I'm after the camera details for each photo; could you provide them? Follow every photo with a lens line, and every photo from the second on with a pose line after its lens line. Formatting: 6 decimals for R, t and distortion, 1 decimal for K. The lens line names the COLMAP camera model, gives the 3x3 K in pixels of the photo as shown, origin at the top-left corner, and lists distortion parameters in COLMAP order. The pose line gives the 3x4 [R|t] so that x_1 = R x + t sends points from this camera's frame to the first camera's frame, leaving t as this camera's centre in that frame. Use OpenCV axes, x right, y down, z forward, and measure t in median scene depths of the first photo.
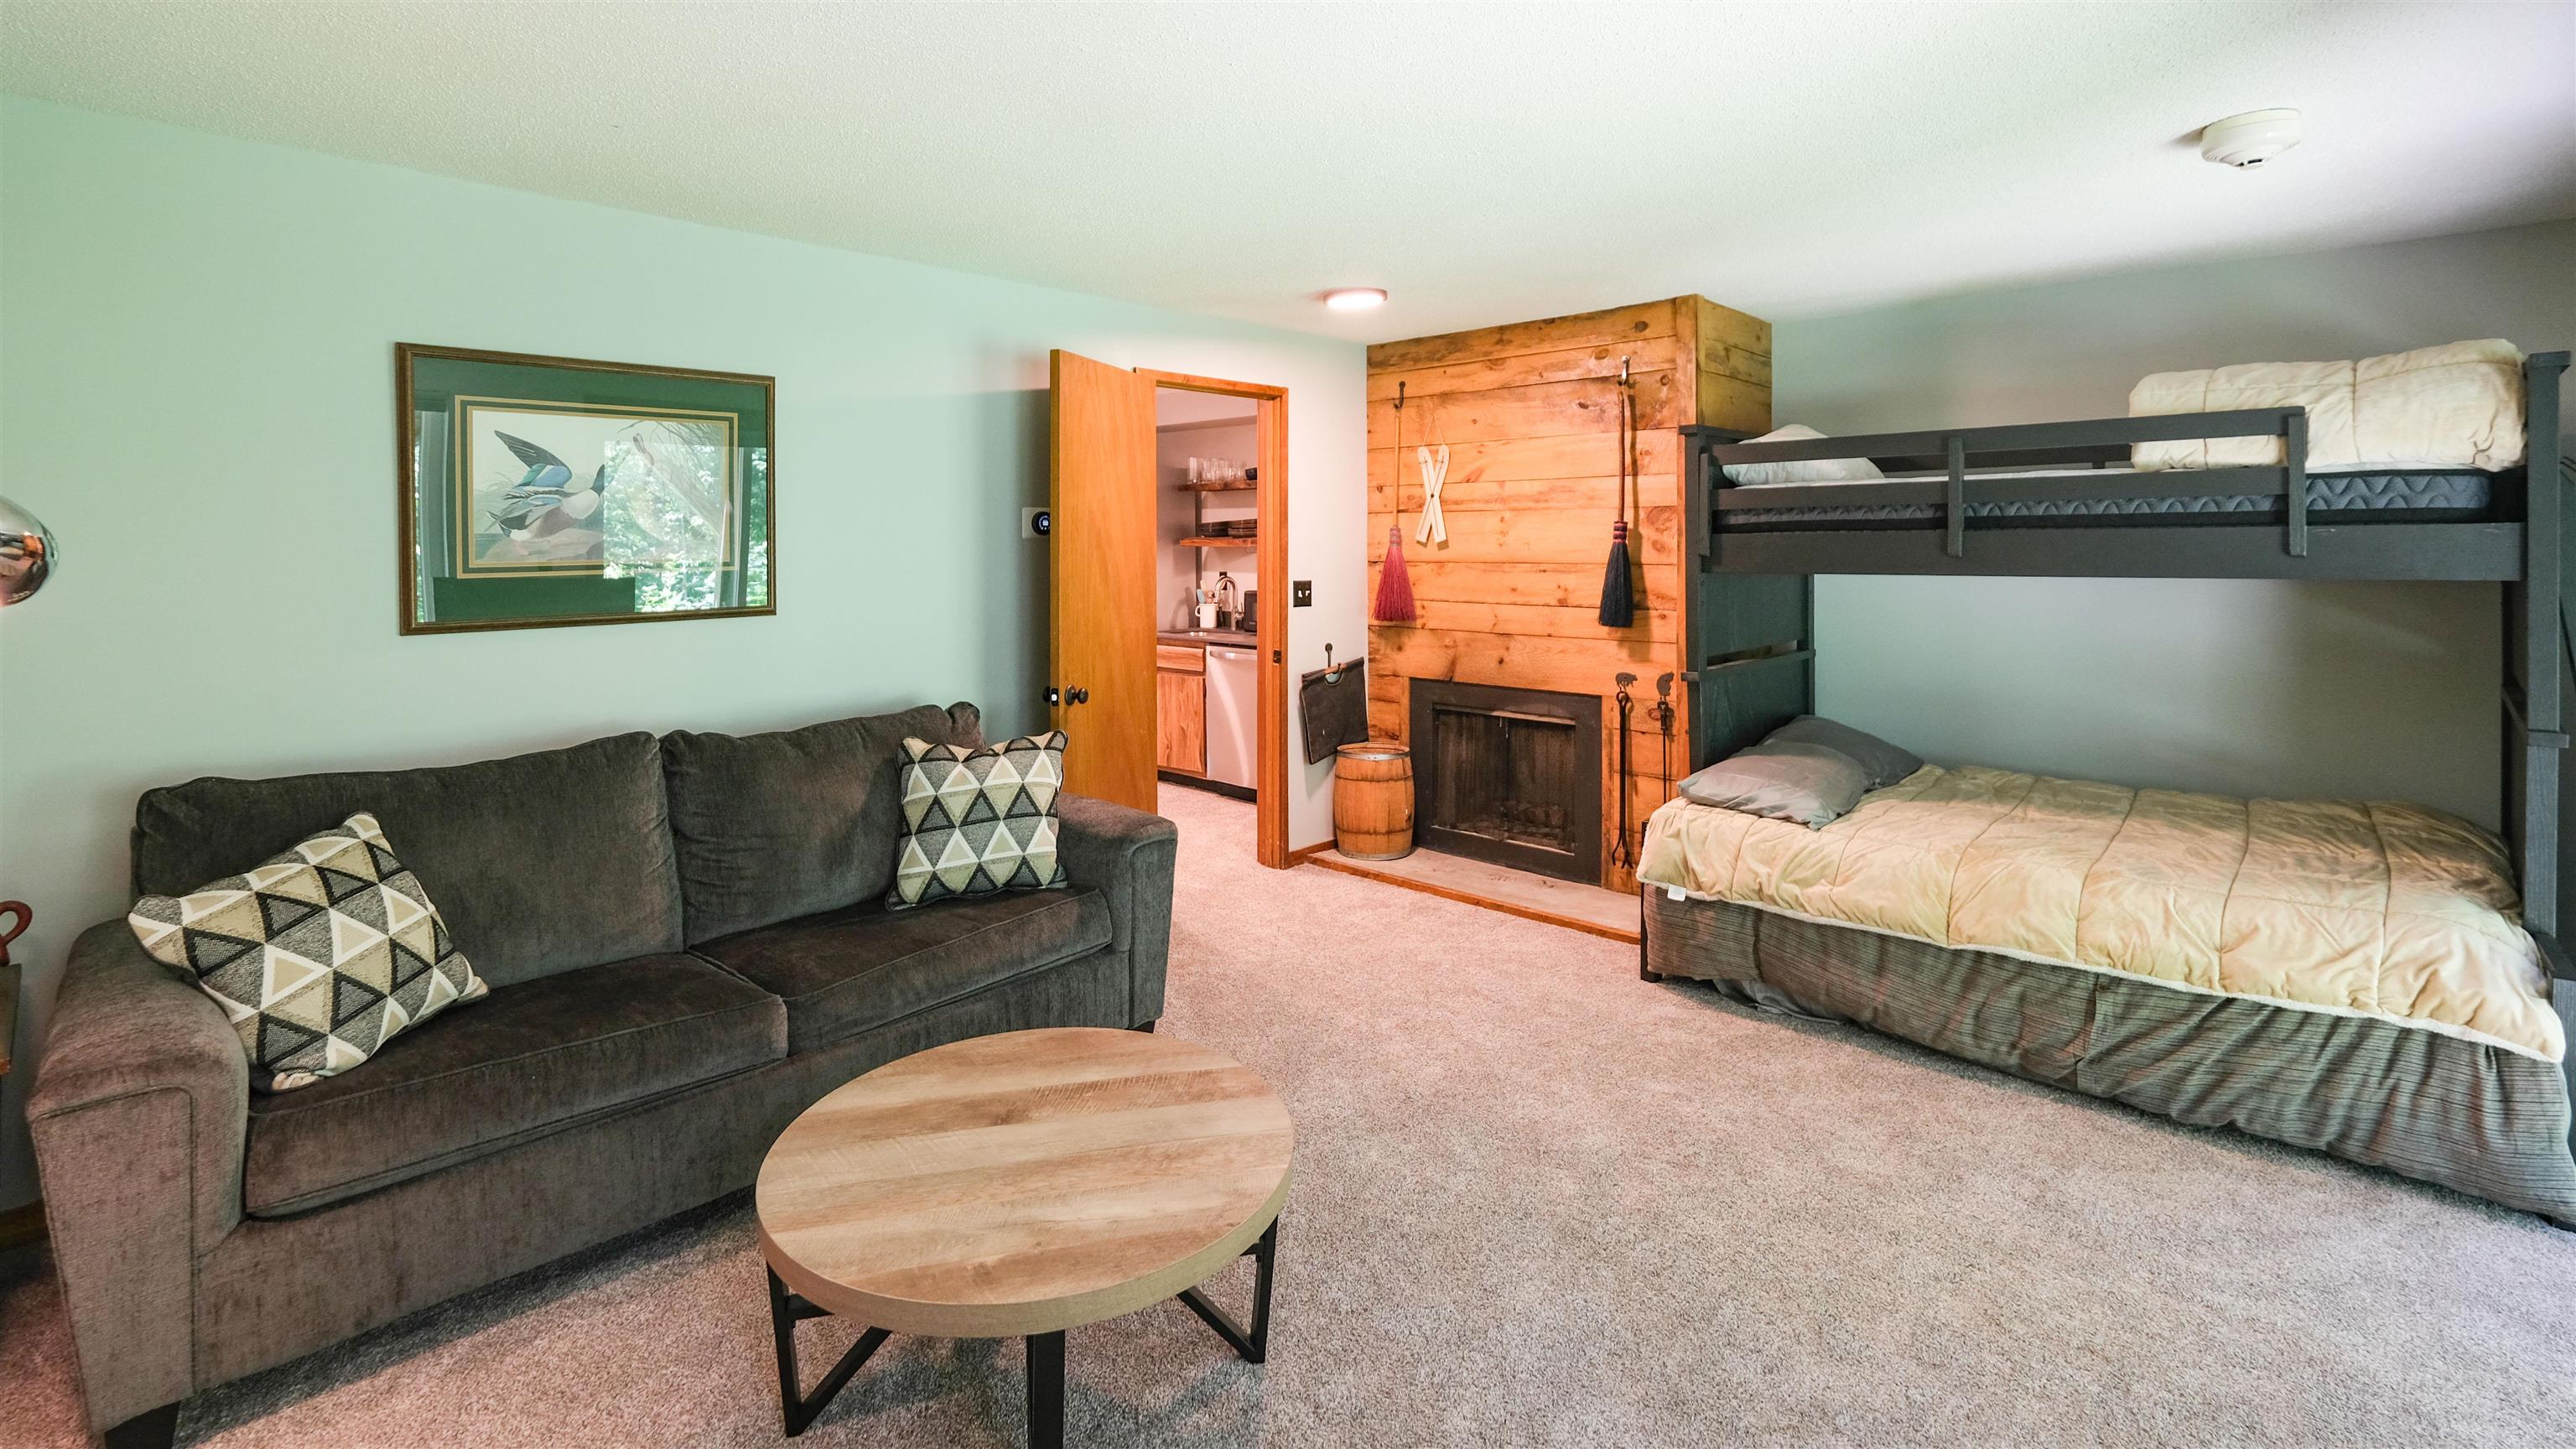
lens RADIAL K [[1171.2, 0, 1288.7], [0, 1171.2, 546.3], [0, 0, 1]] dist [-0.001978, -0.000369]
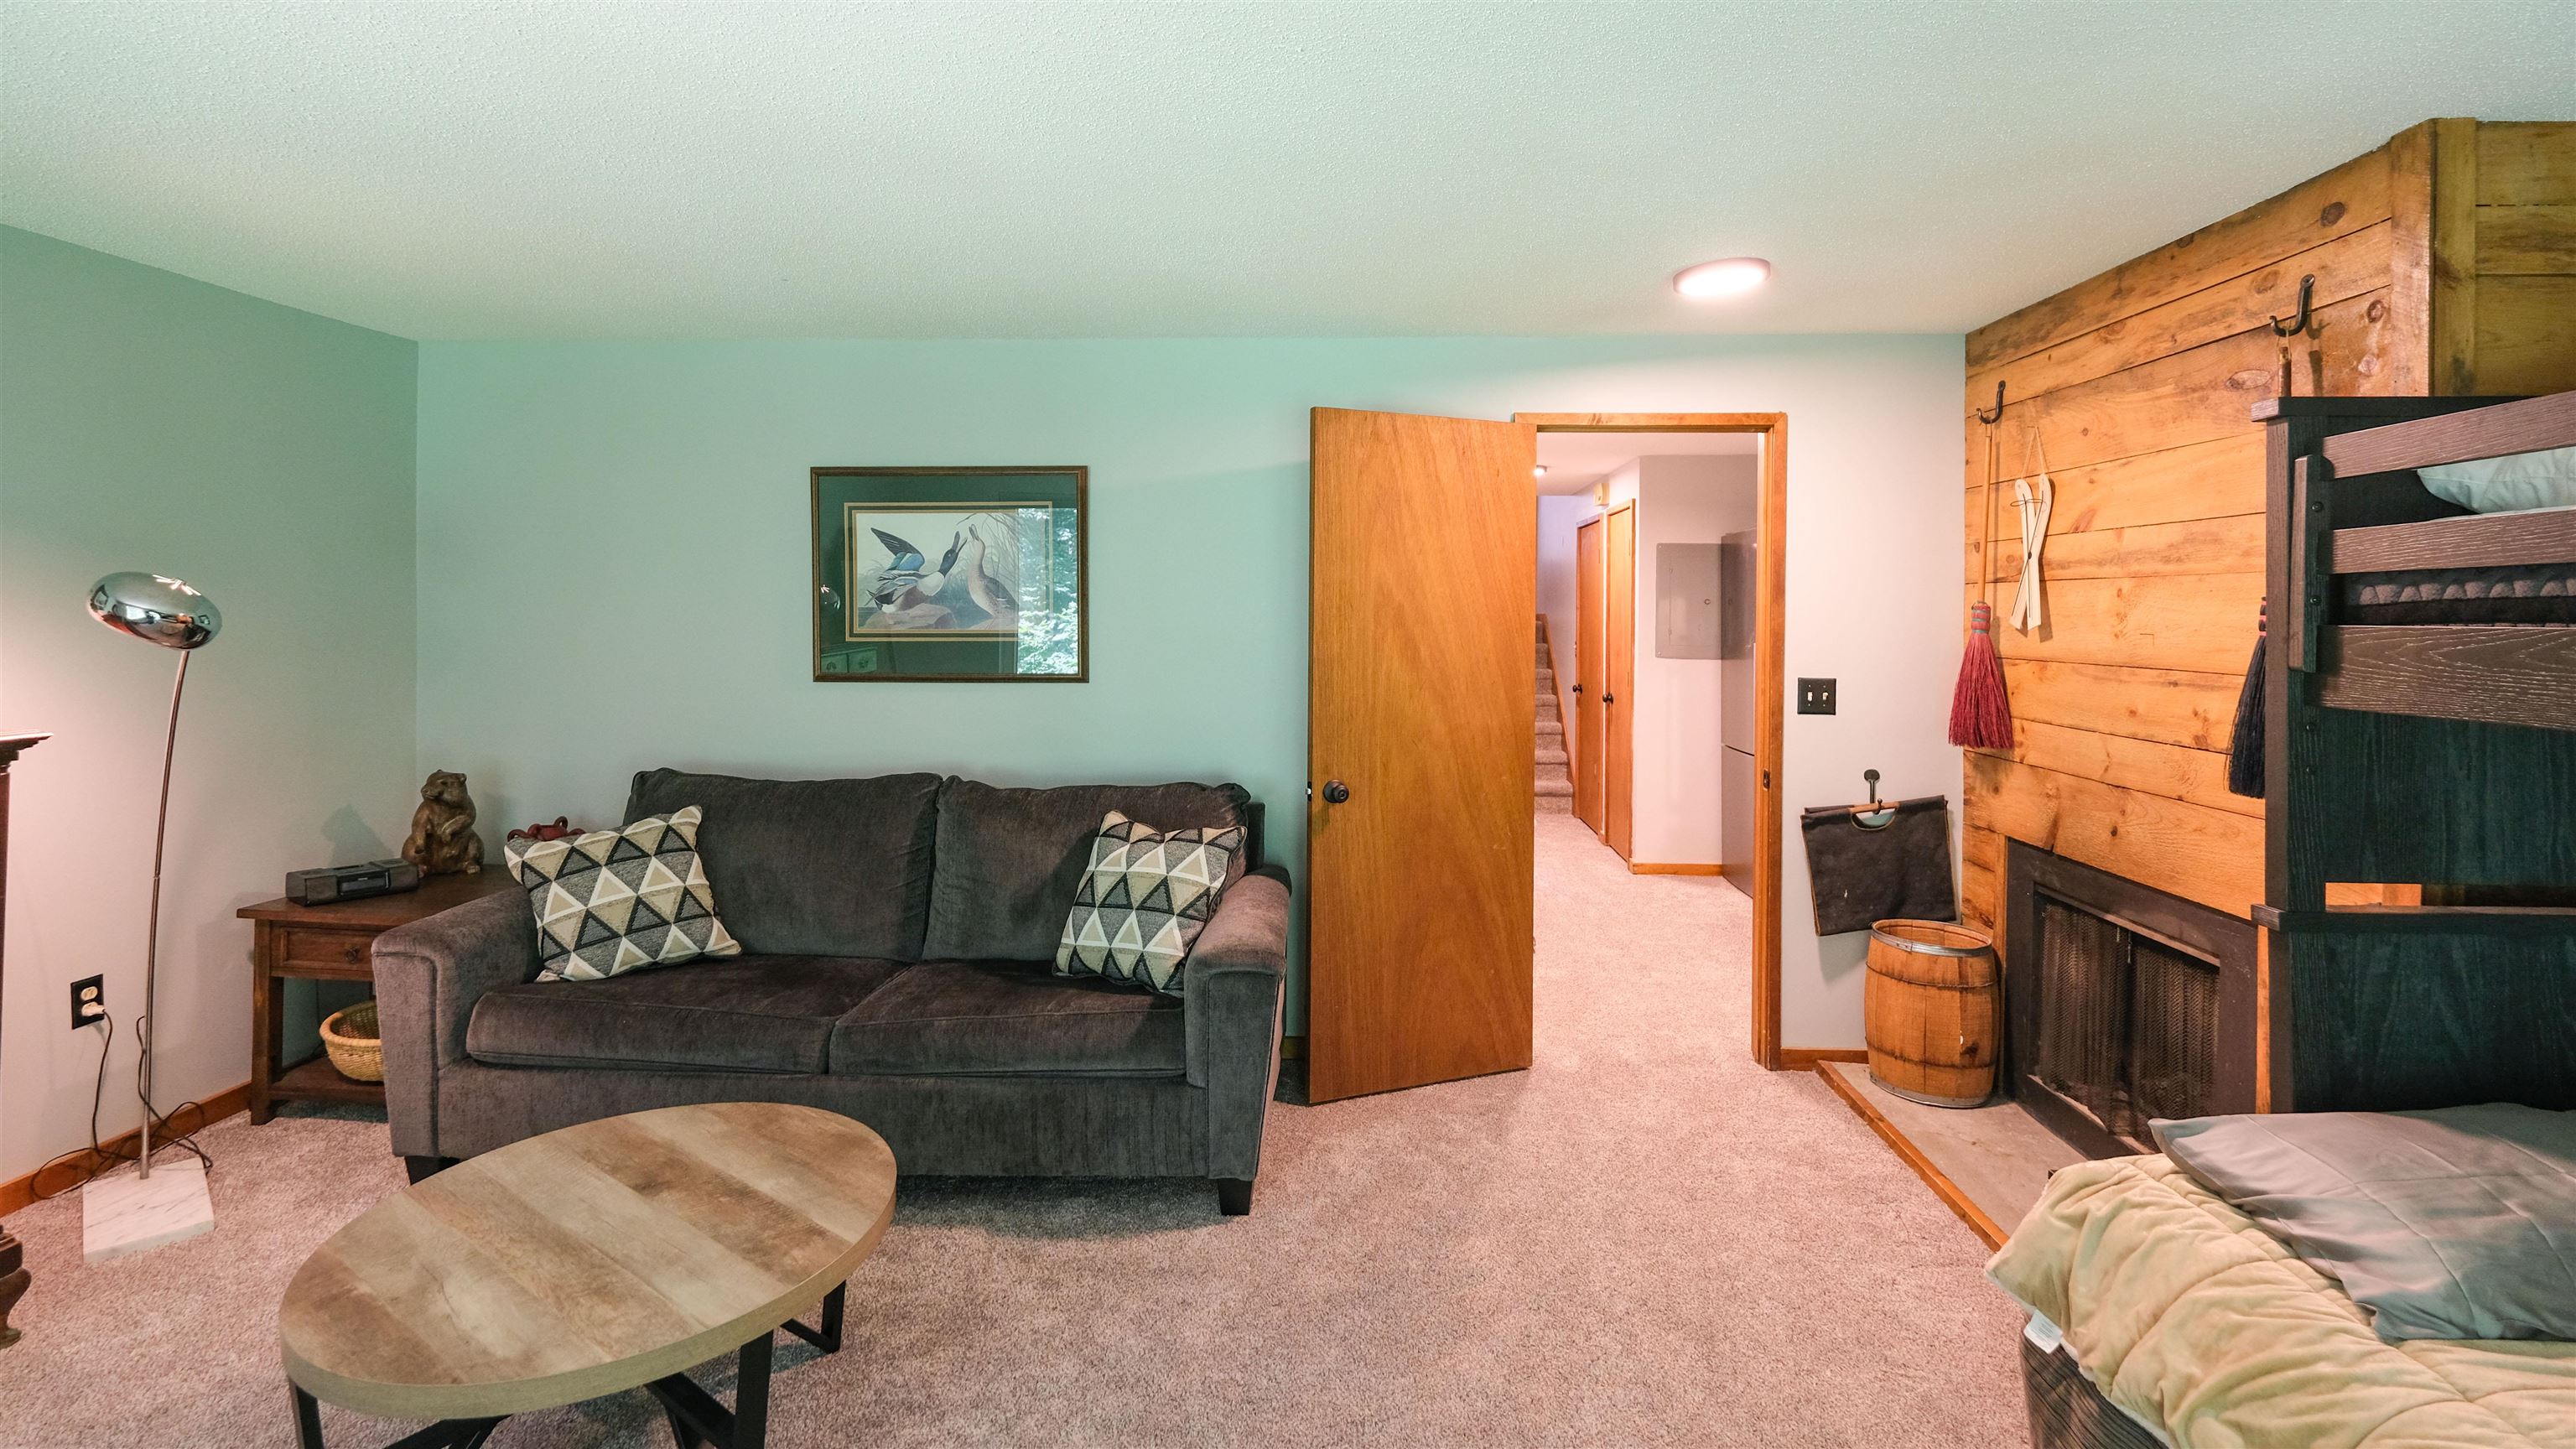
lens RADIAL K [[1156.0, 0, 1290.0], [0, 1156.0, 613.8], [0, 0, 1]] dist [-0.001427, -0.000456]
pose [[0.654941, 0.011865, -0.755587, 0.376917], [-0.013675, 0.999899, 0.003849, -0.009526], [0.755556, 0.007812, 0.655037, 0.325096]]
